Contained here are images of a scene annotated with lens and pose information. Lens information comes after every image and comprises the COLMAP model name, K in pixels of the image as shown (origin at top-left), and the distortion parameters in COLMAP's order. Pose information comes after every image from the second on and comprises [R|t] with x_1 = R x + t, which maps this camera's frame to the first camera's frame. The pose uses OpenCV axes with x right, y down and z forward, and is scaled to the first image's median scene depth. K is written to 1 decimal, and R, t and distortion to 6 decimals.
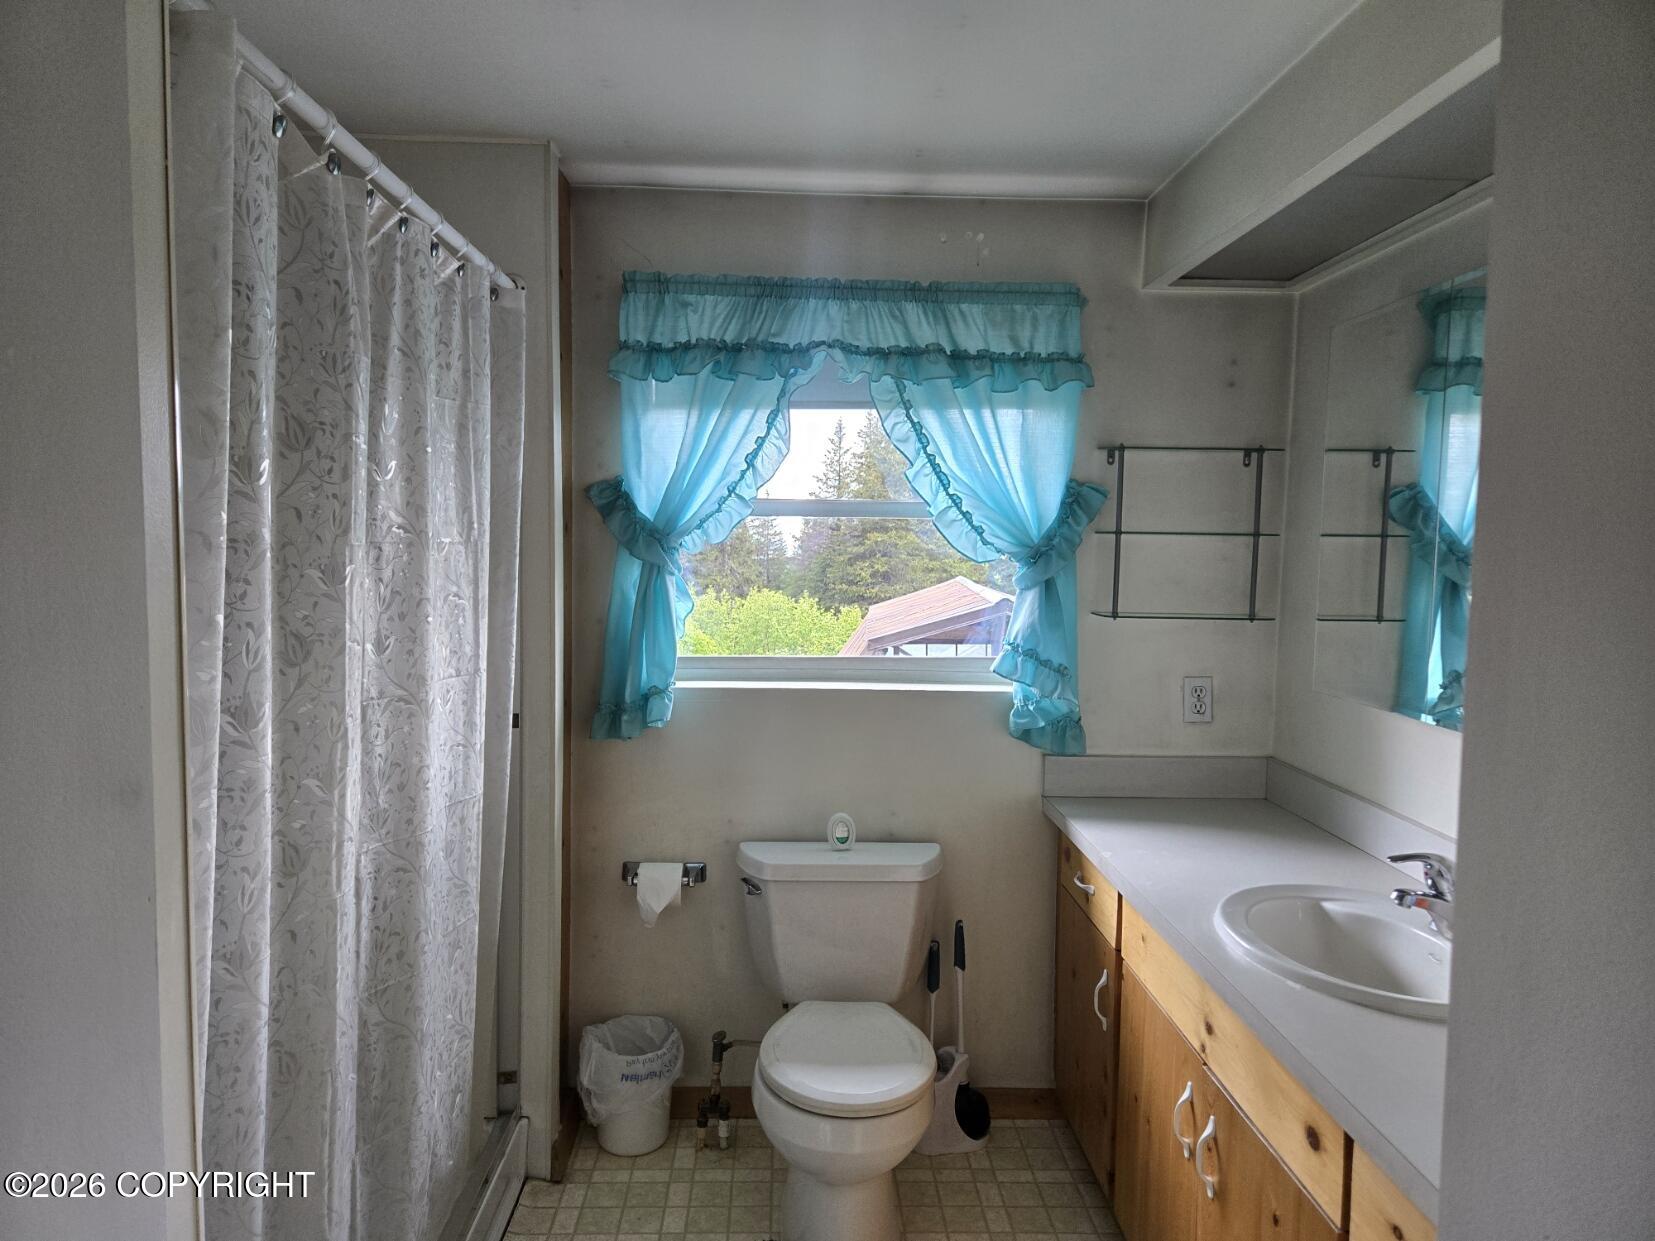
lens RADIAL K [[1116.2, 0, 823.7], [0, 1116.2, 617.5], [0, 0, 1]] dist [0.029063, -0.001940]
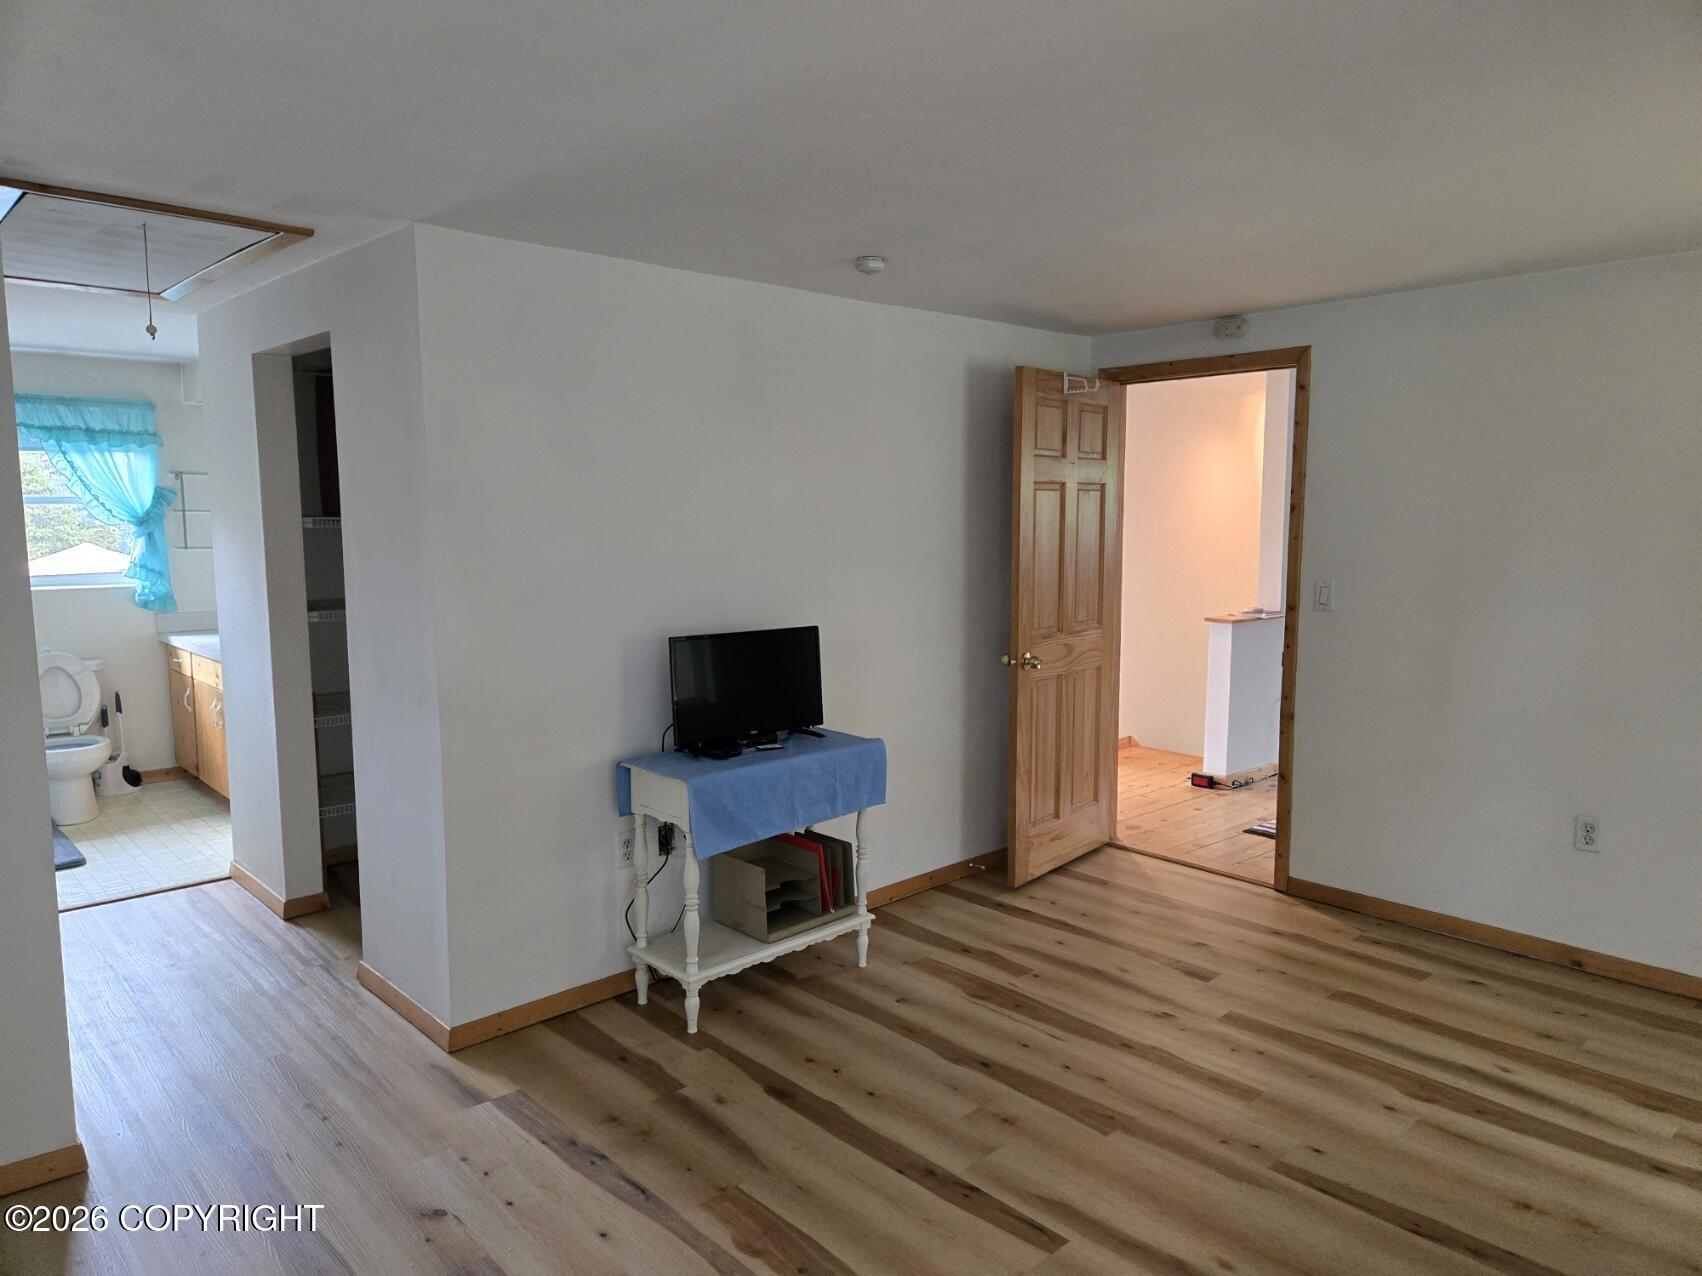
lens RADIAL K [[1147.9, 0, 850.9], [0, 1147.9, 652.2], [0, 0, 1]] dist [0.029063, -0.001940]
pose [[0.757946, -0.089136, 0.646199, -0.256367], [0.051125, 0.995690, 0.077377, 0.097654], [-0.650311, -0.025611, 0.759236, -1.686557]]
